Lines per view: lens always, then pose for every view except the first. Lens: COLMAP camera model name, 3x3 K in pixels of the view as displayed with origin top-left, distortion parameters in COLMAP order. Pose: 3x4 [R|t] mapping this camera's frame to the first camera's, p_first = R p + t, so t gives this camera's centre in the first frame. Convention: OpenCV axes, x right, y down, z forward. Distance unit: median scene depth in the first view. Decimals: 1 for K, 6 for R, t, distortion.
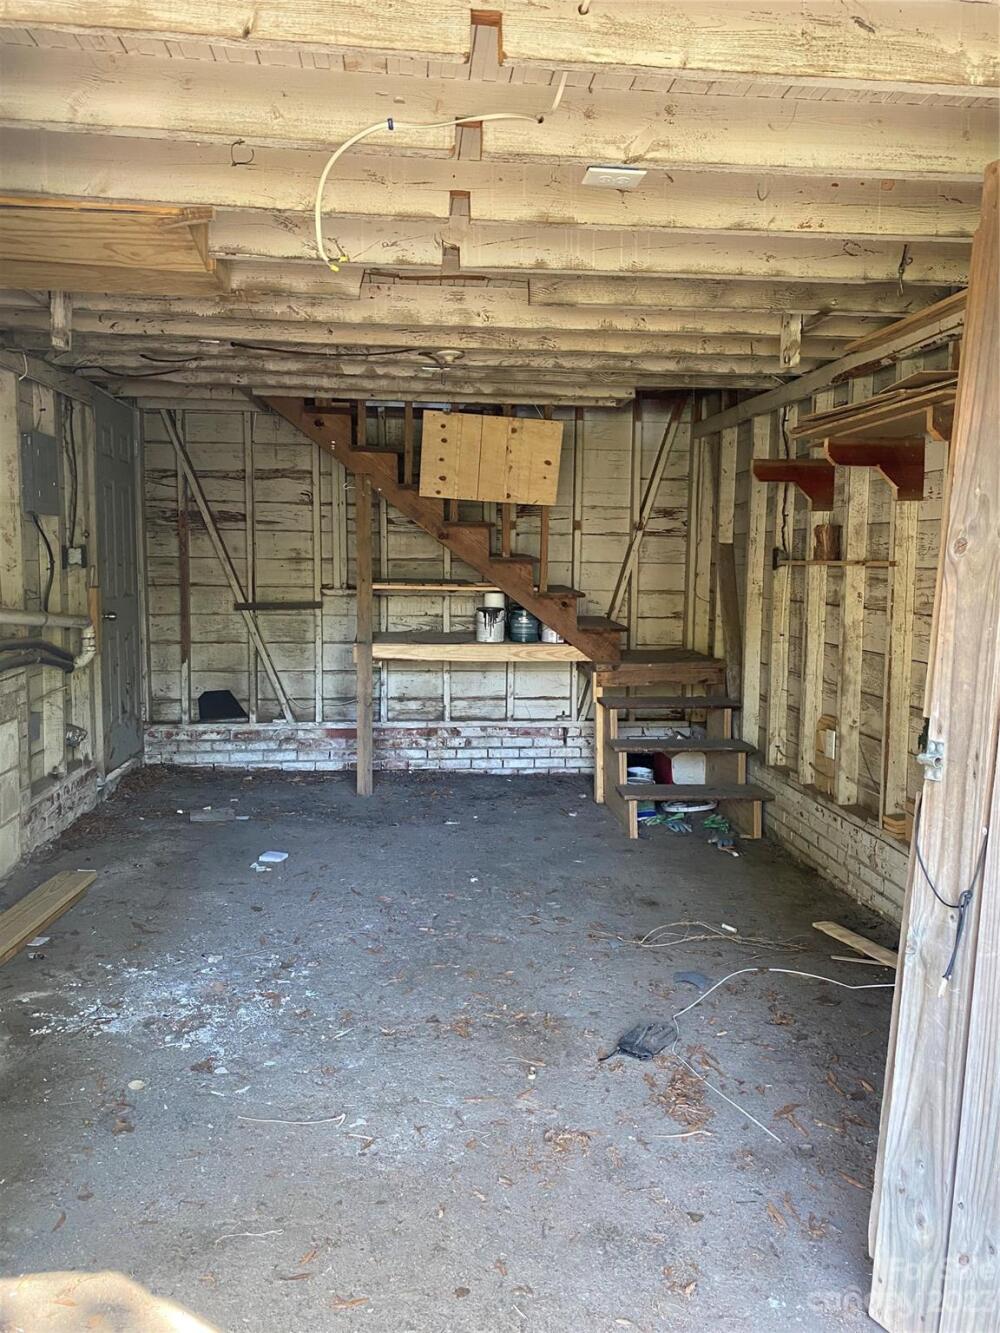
lens RADIAL K [[1006.8, 0, 507.8], [0, 1006.8, 662.0], [0, 0, 1]] dist [0.040626, -0.046328]
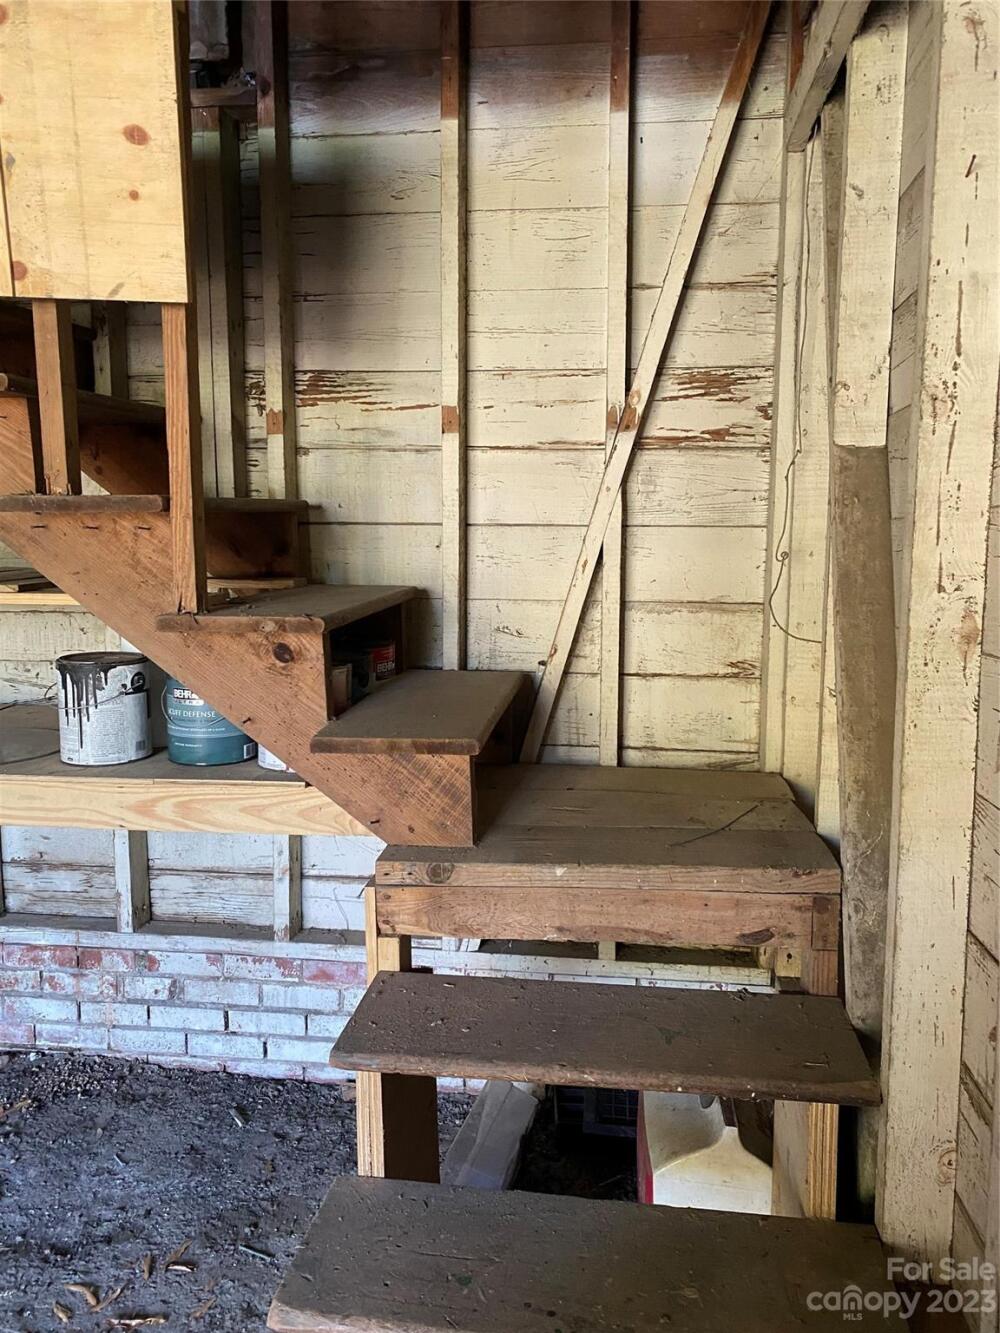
lens RADIAL K [[1006.8, 0, 521.7], [0, 1006.8, 656.0], [0, 0, 1]] dist [0.040626, -0.046328]
pose [[0.977491, 0.018341, -0.210180, 0.170222], [-0.017802, 0.999832, 0.004454, -0.052872], [0.210227, -0.000612, 0.977652, 0.645369]]
